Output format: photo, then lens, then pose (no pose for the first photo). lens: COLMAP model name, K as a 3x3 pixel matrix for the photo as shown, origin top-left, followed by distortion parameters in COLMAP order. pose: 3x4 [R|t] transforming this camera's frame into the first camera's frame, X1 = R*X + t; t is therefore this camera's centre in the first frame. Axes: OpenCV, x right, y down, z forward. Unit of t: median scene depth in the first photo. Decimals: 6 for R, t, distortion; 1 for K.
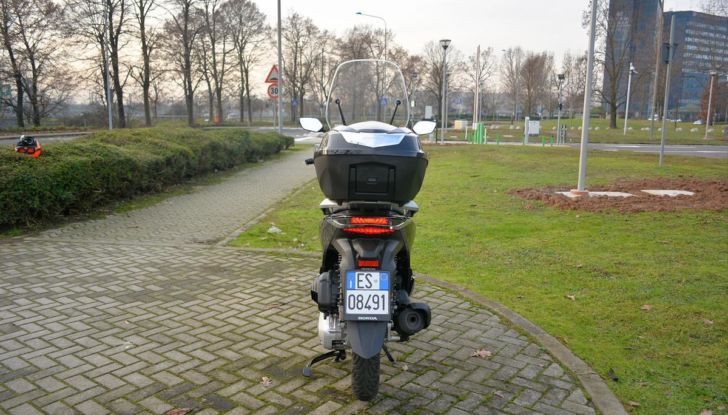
lens RADIAL K [[566.2, 0, 366.3], [0, 566.2, 208.8], [0, 0, 1]] dist [-0.025179, 0.024476]
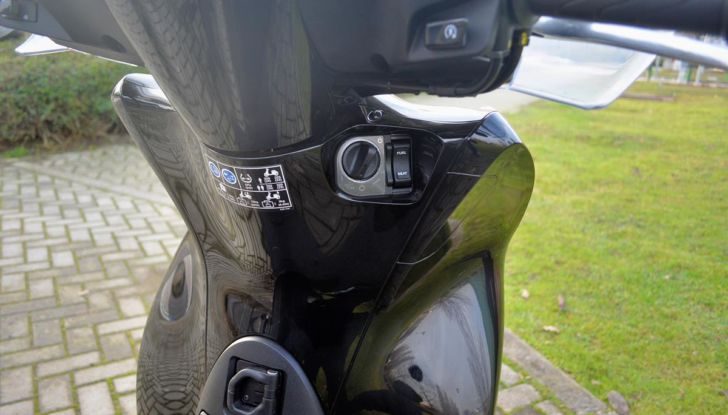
lens RADIAL K [[566.2, 0, 365.0], [0, 566.2, 208.9], [0, 0, 1]] dist [-0.025179, 0.024476]
pose [[0.924698, 0.146785, -0.351267, 0.085572], [-0.103816, 0.984936, 0.138286, -0.061494], [0.366273, -0.091406, 0.926007, 0.946301]]
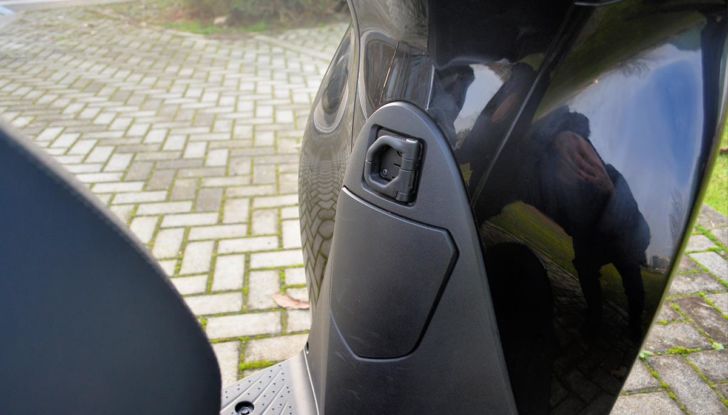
lens RADIAL K [[566.2, 0, 361.9], [0, 566.2, 208.6], [0, 0, 1]] dist [-0.025179, 0.024476]
pose [[0.711201, 0.312684, -0.629621, 0.098862], [-0.102740, 0.932249, 0.346923, -0.019960], [0.695441, -0.182045, 0.695142, 0.971897]]
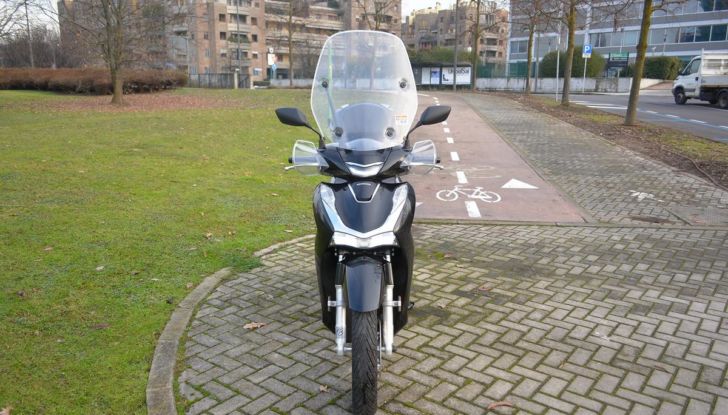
lens RADIAL K [[566.2, 0, 367.6], [0, 566.2, 209.0], [0, 0, 1]] dist [-0.025179, 0.024476]
pose [[-0.999761, -0.019456, 0.010002, -0.014332], [-0.014425, 0.930016, 0.367236, -0.329531], [-0.016447, 0.367004, -0.930074, 1.860979]]
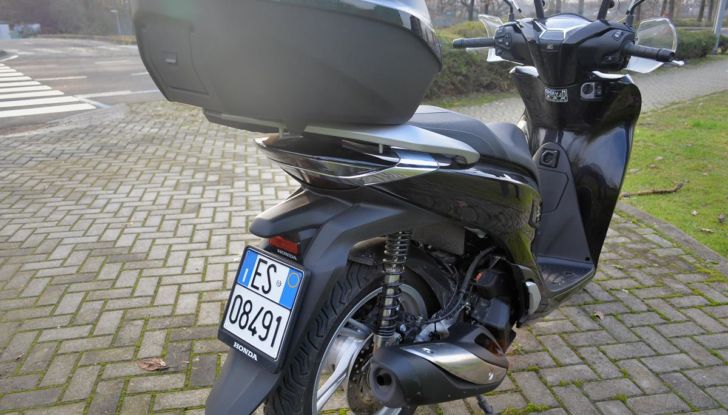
lens RADIAL K [[566.2, 0, 365.4], [0, 566.2, 207.0], [0, 0, 1]] dist [-0.025179, 0.024476]
pose [[0.741140, 0.211850, -0.637049, 0.255660], [-0.104007, 0.973682, 0.202796, -0.028345], [0.663245, -0.084043, 0.743669, 0.492751]]
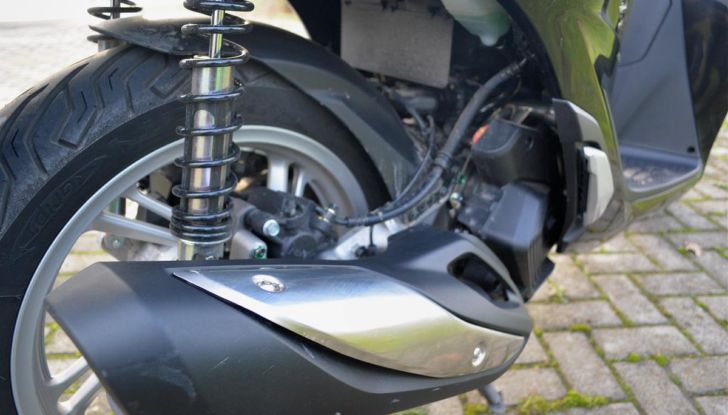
lens RADIAL K [[566.2, 0, 364.3], [0, 566.2, 207.1], [0, 0, 1]] dist [-0.025179, 0.024476]
pose [[0.675618, 0.311231, -0.668338, 0.163503], [-0.118932, 0.940662, 0.317820, 0.073803], [0.727596, -0.135238, 0.672544, 0.714367]]
